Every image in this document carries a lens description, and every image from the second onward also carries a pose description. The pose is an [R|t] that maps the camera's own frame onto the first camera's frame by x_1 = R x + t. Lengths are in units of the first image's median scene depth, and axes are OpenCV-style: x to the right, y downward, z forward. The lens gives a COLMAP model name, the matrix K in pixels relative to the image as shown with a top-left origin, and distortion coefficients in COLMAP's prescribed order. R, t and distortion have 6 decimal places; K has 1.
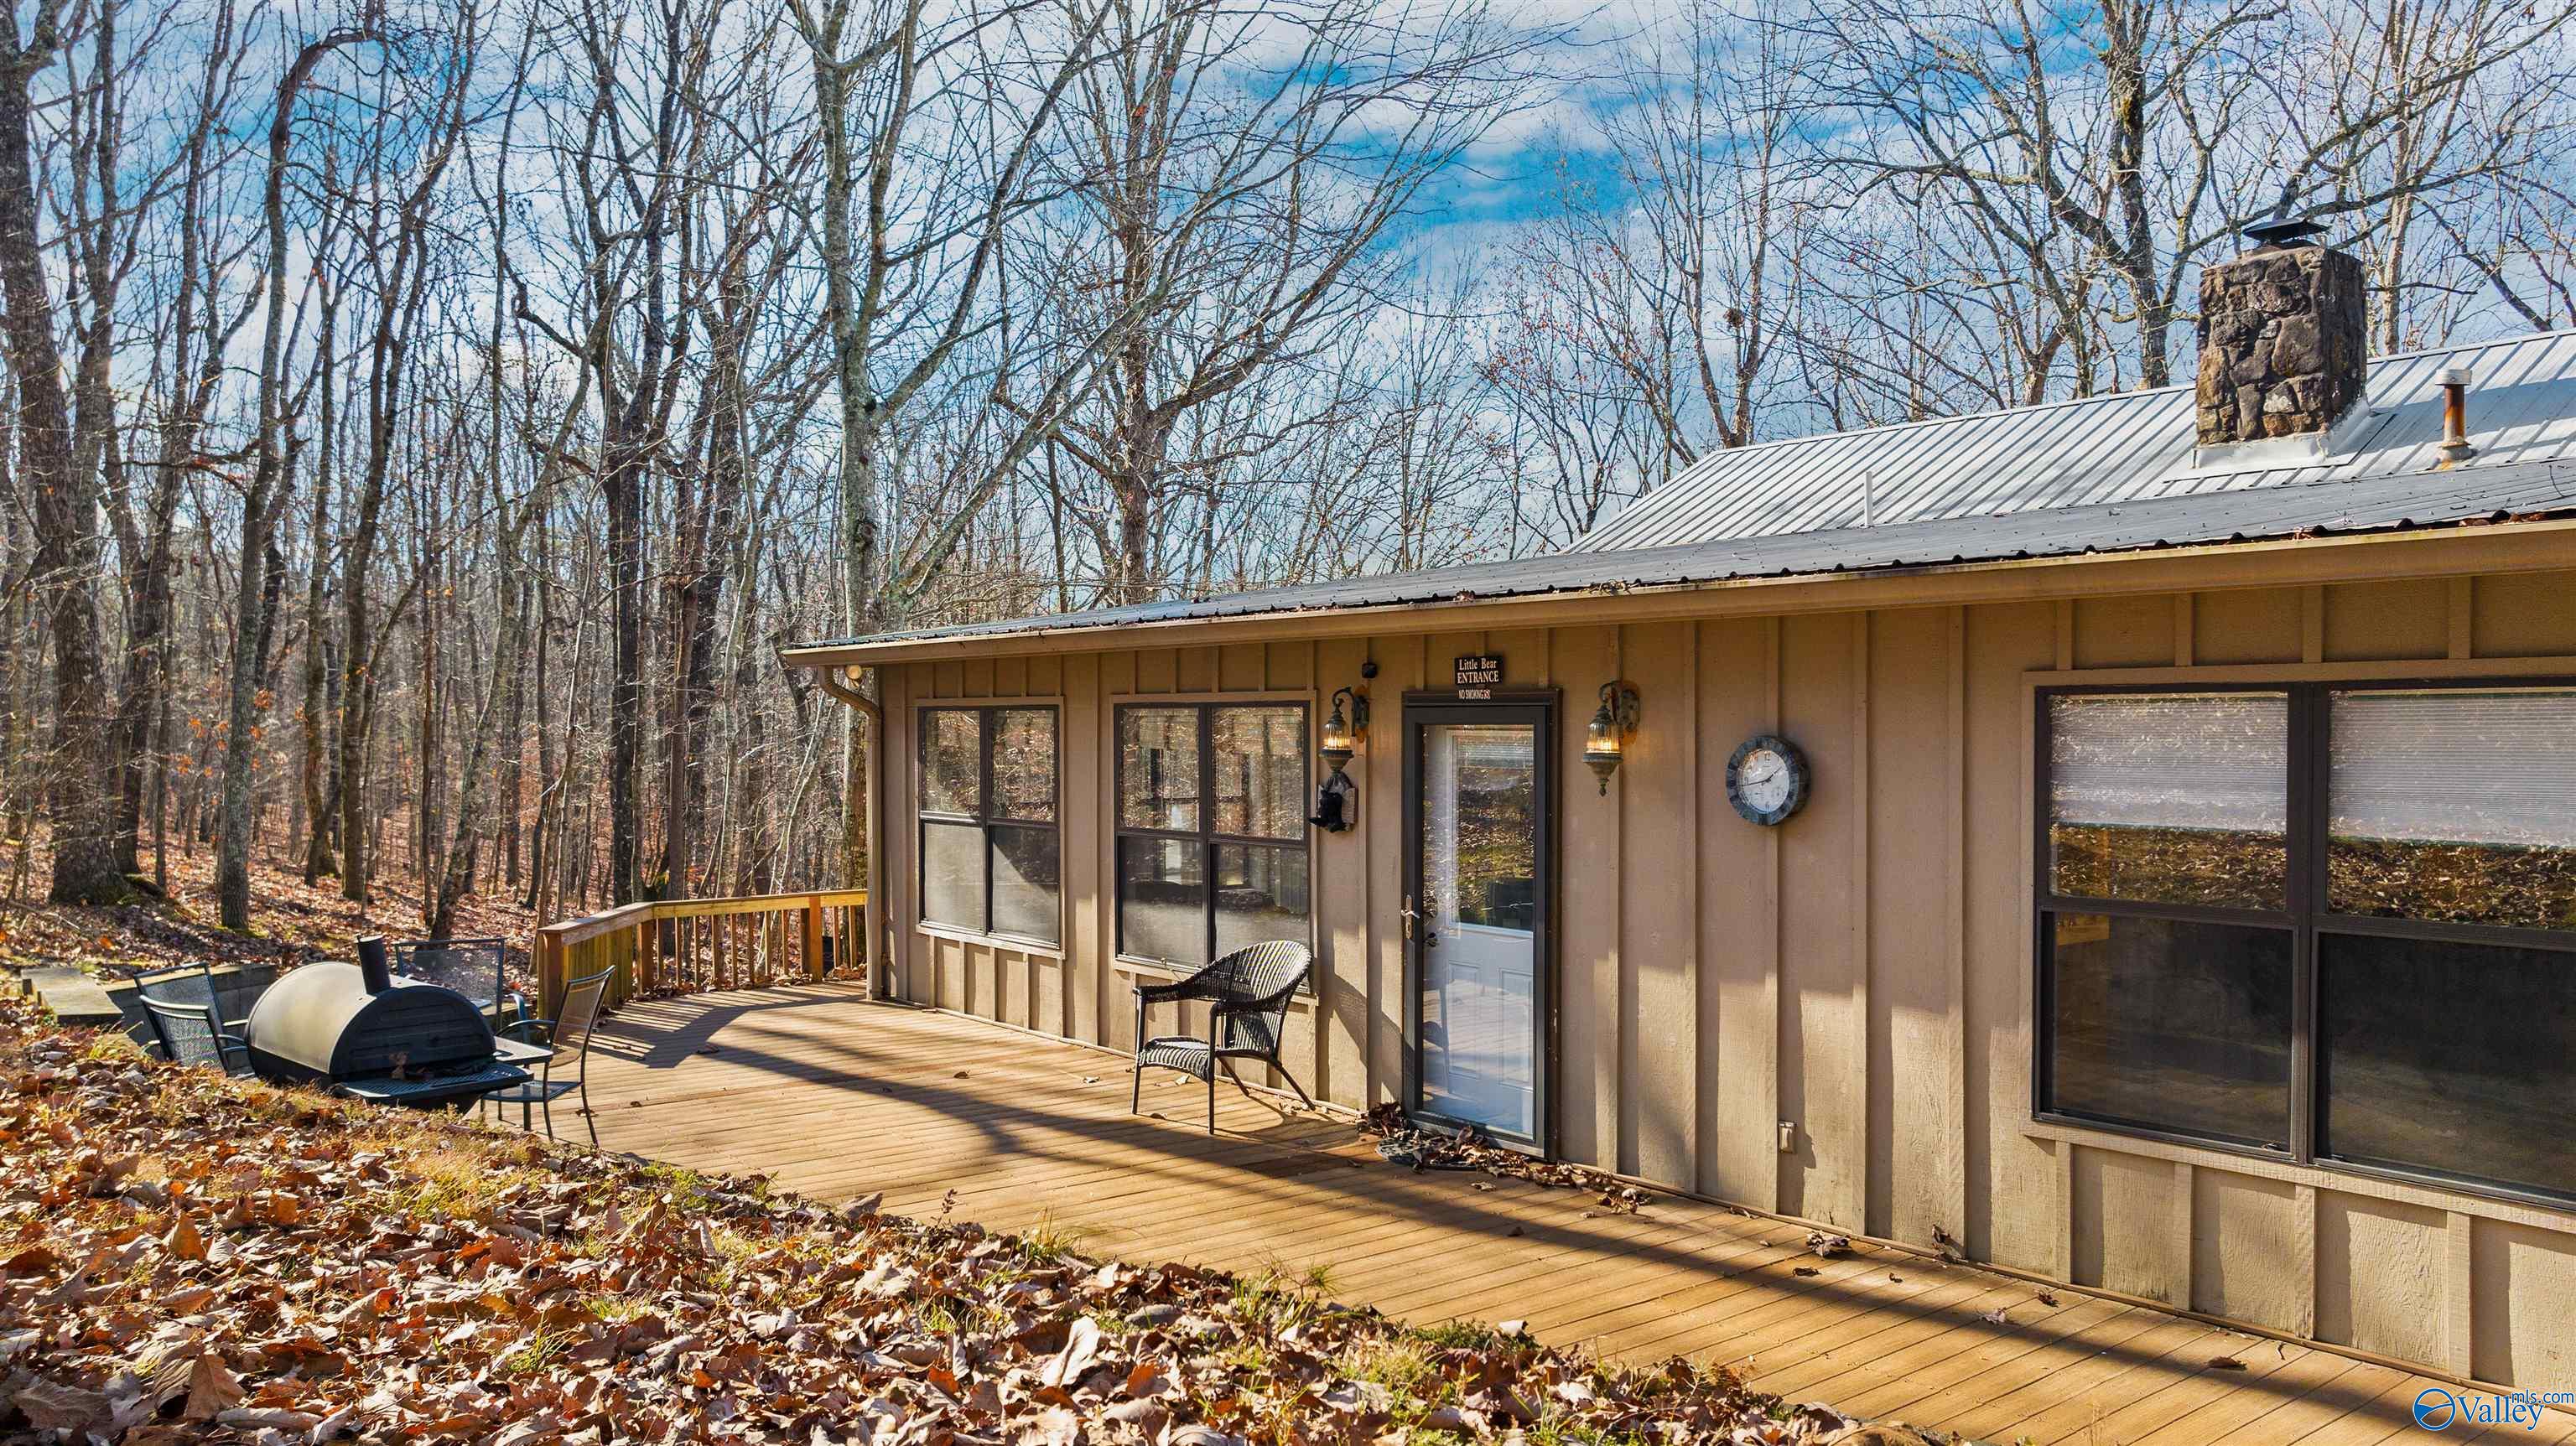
lens RADIAL K [[1825.2, 0, 1300.1], [0, 1825.2, 722.1], [0, 0, 1]] dist [-0.027498, 0.009202]
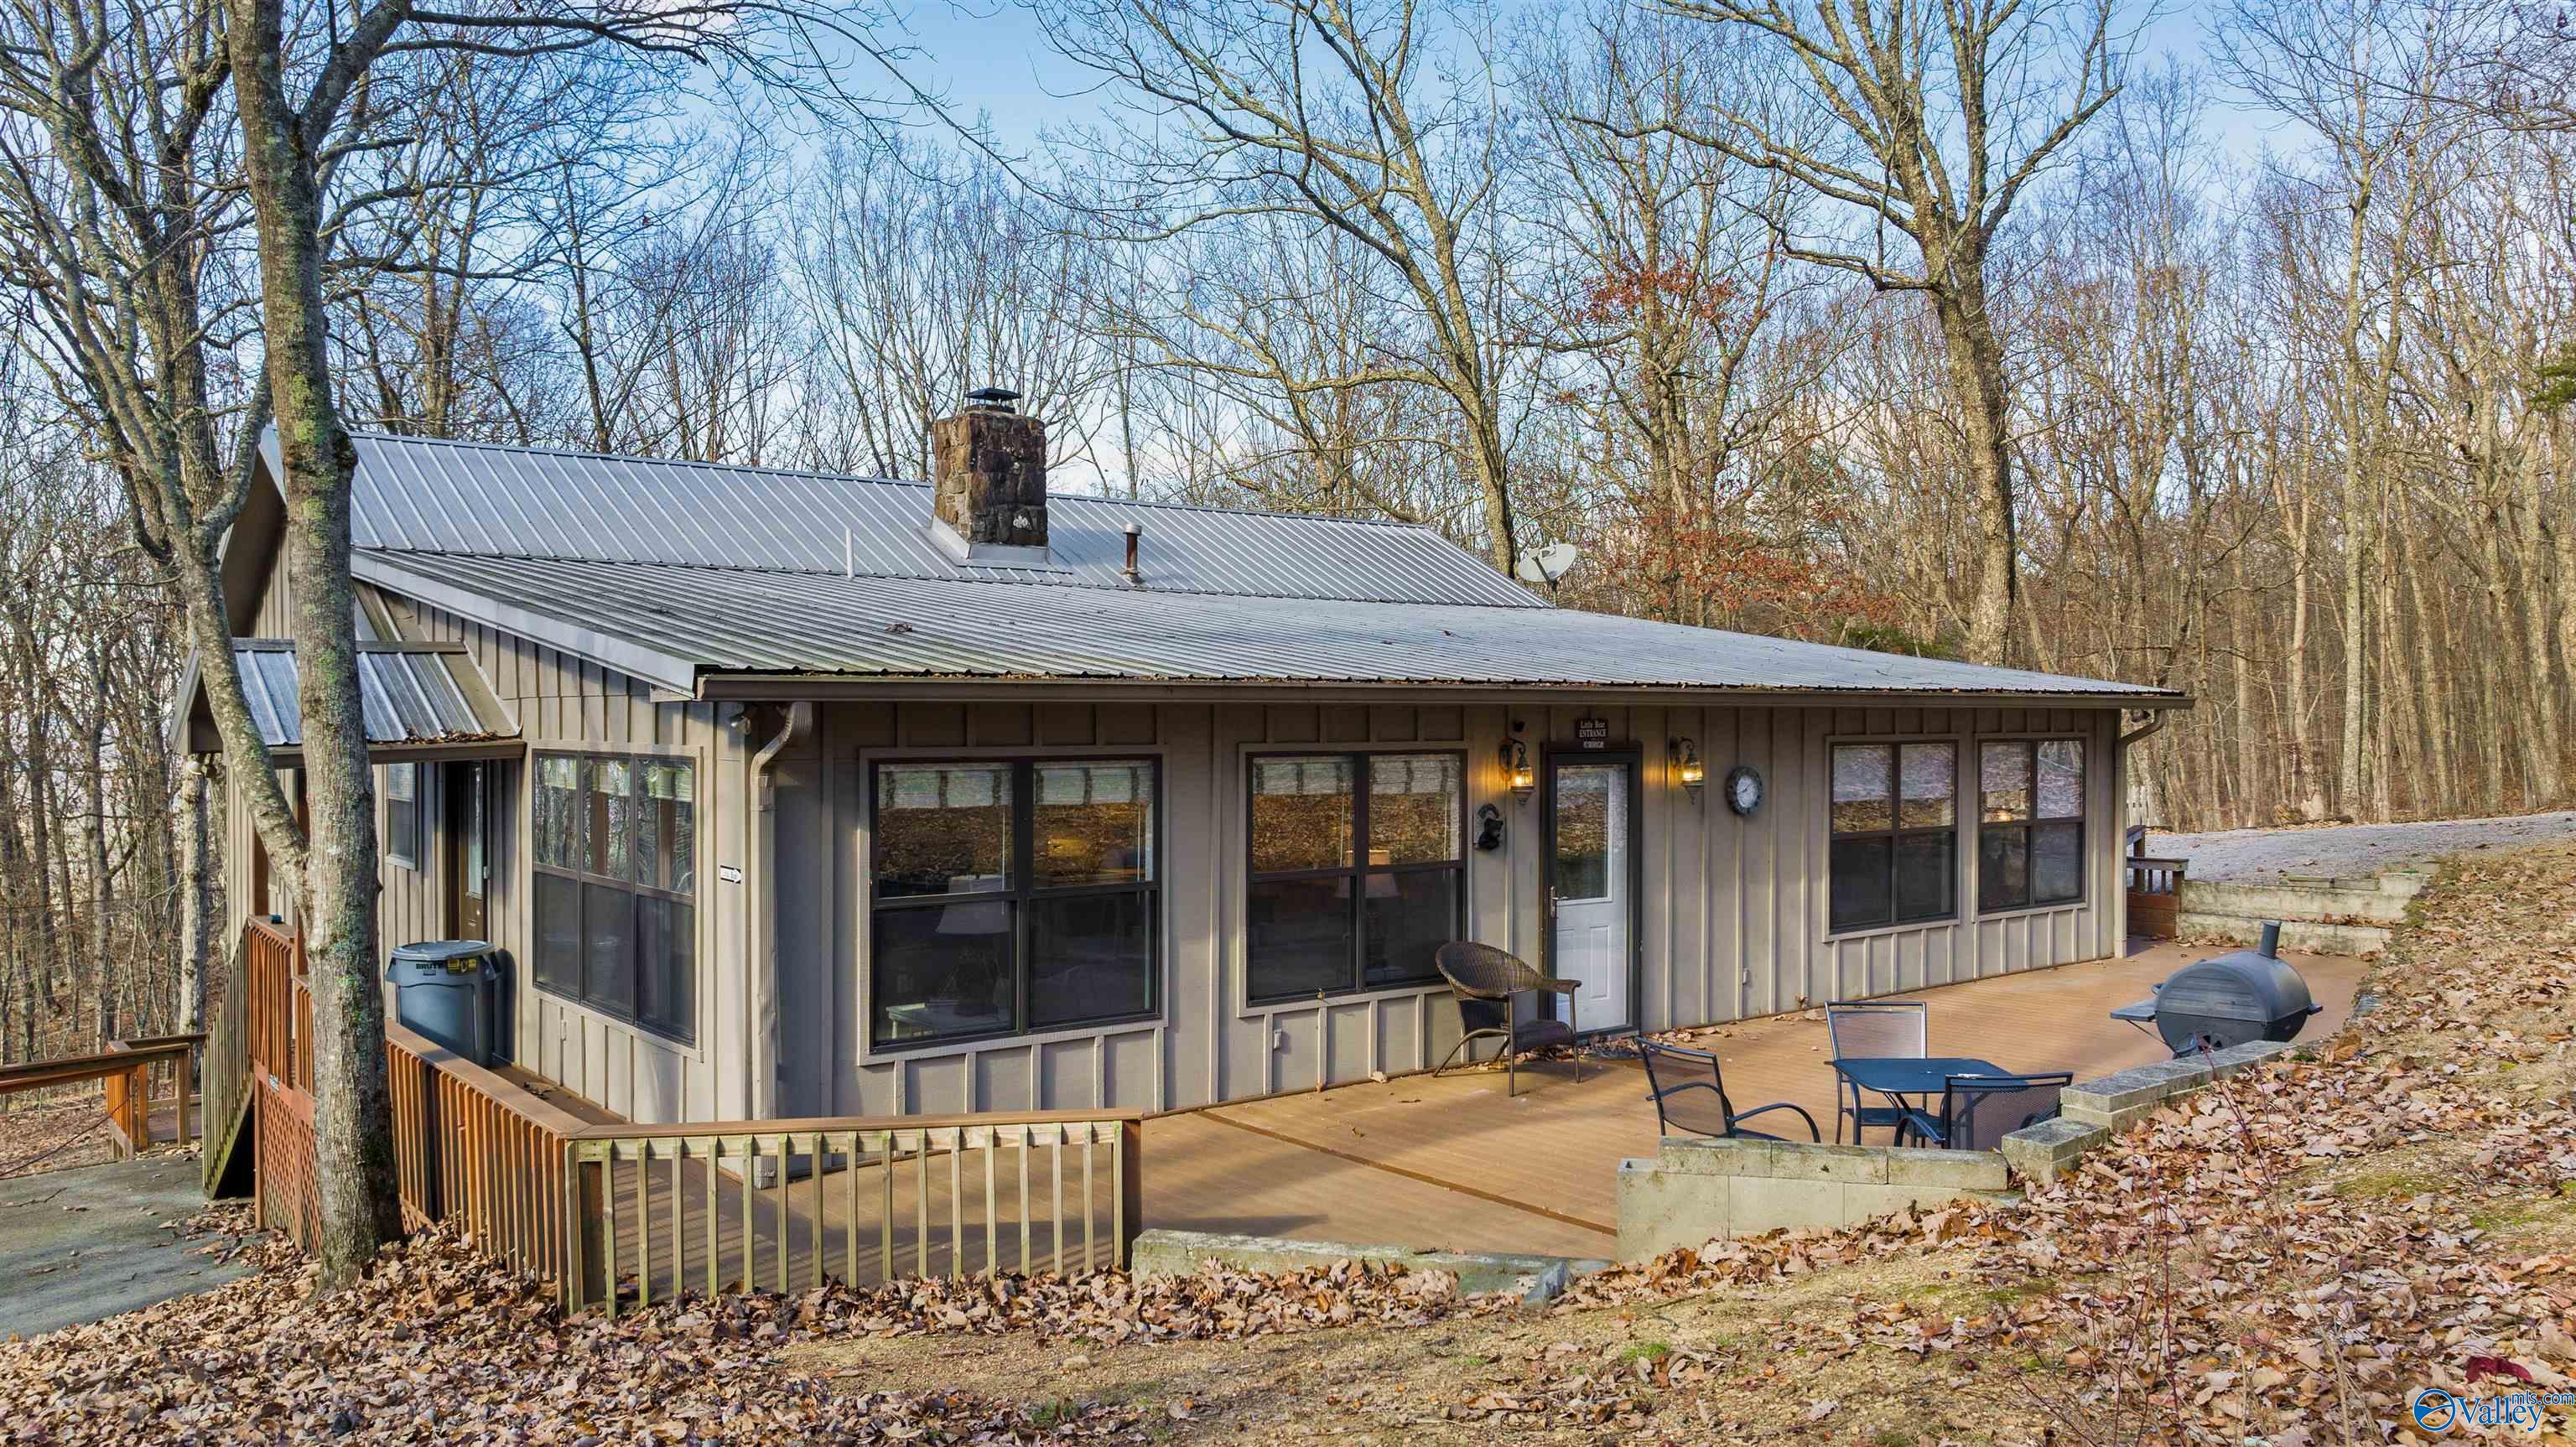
lens RADIAL K [[1825.3, 0, 1322.3], [0, 1825.3, 770.9], [0, 0, 1]] dist [-0.027498, 0.009202]
pose [[-0.019343, -0.027005, 0.999448, -1.390572], [-0.000912, 0.999635, 0.026992, -0.033621], [-0.999812, -0.000389, -0.019360, 1.244698]]
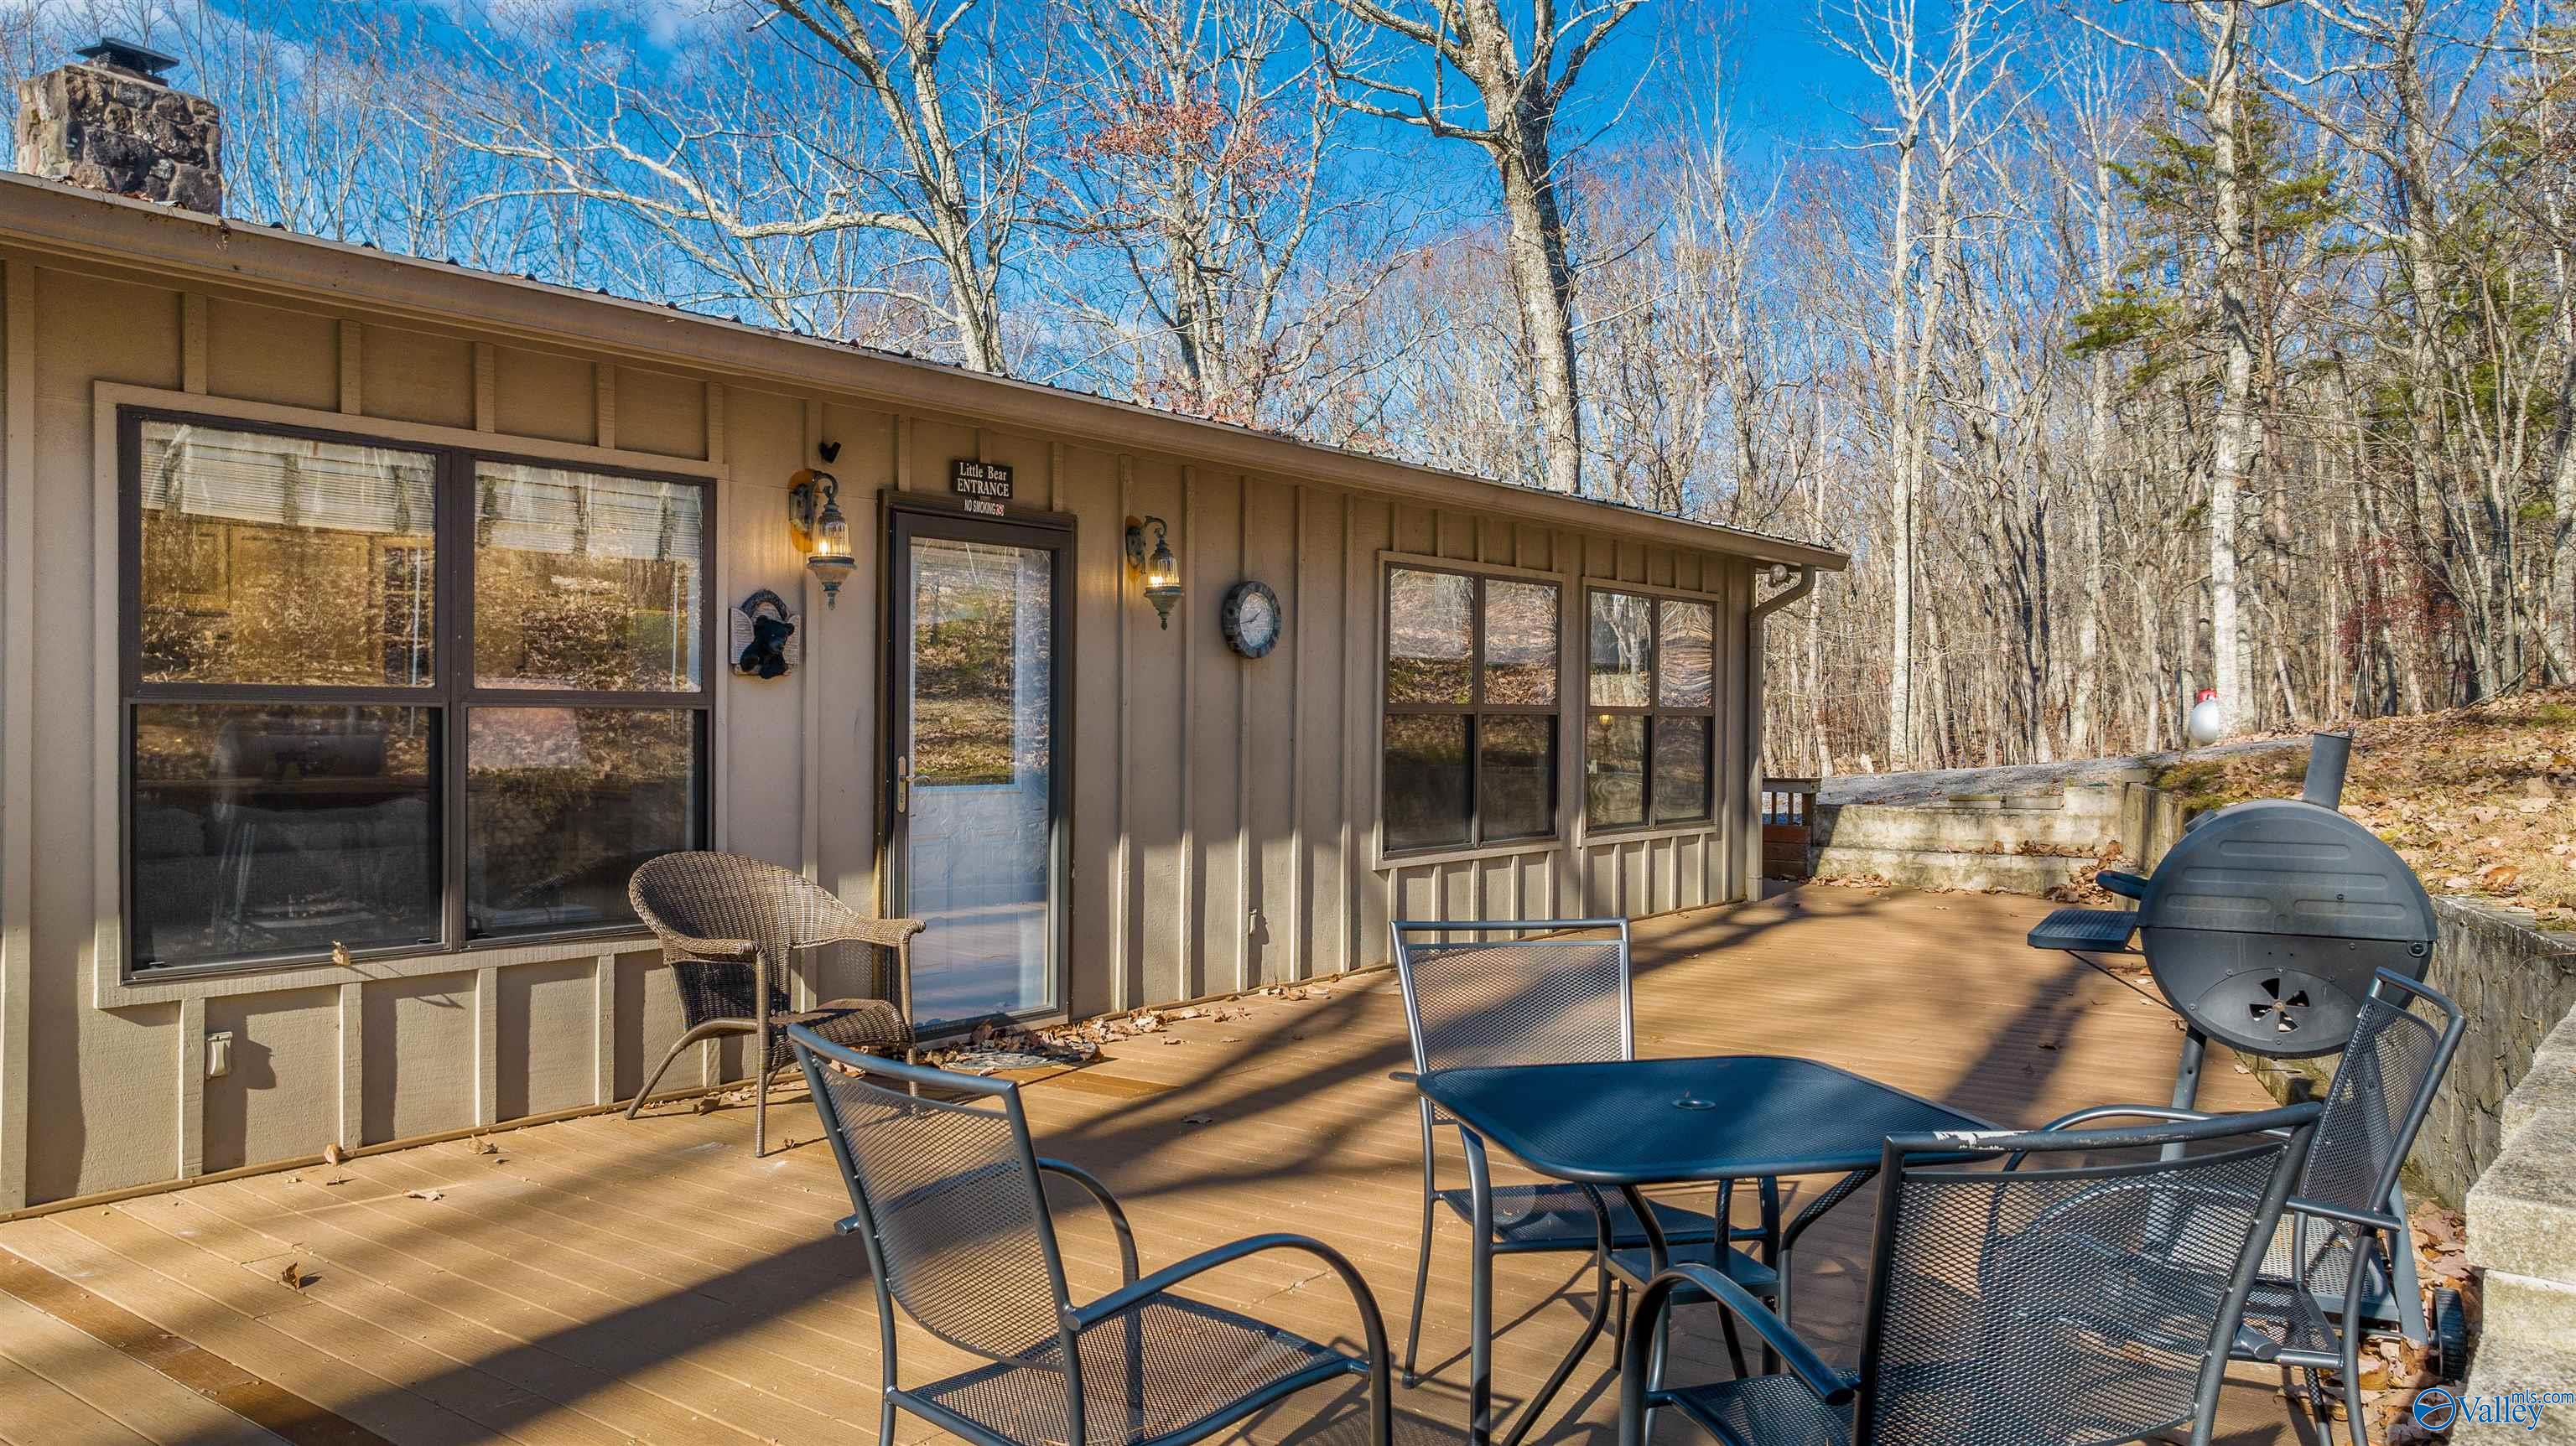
lens RADIAL K [[1825.2, 0, 1308.1], [0, 1825.2, 726.6], [0, 0, 1]] dist [-0.027498, 0.009202]
pose [[-0.254578, -0.007859, 0.967020, -0.754077], [-0.010170, 0.999933, 0.005450, 0.079419], [-0.966999, -0.008447, -0.254641, 1.062508]]
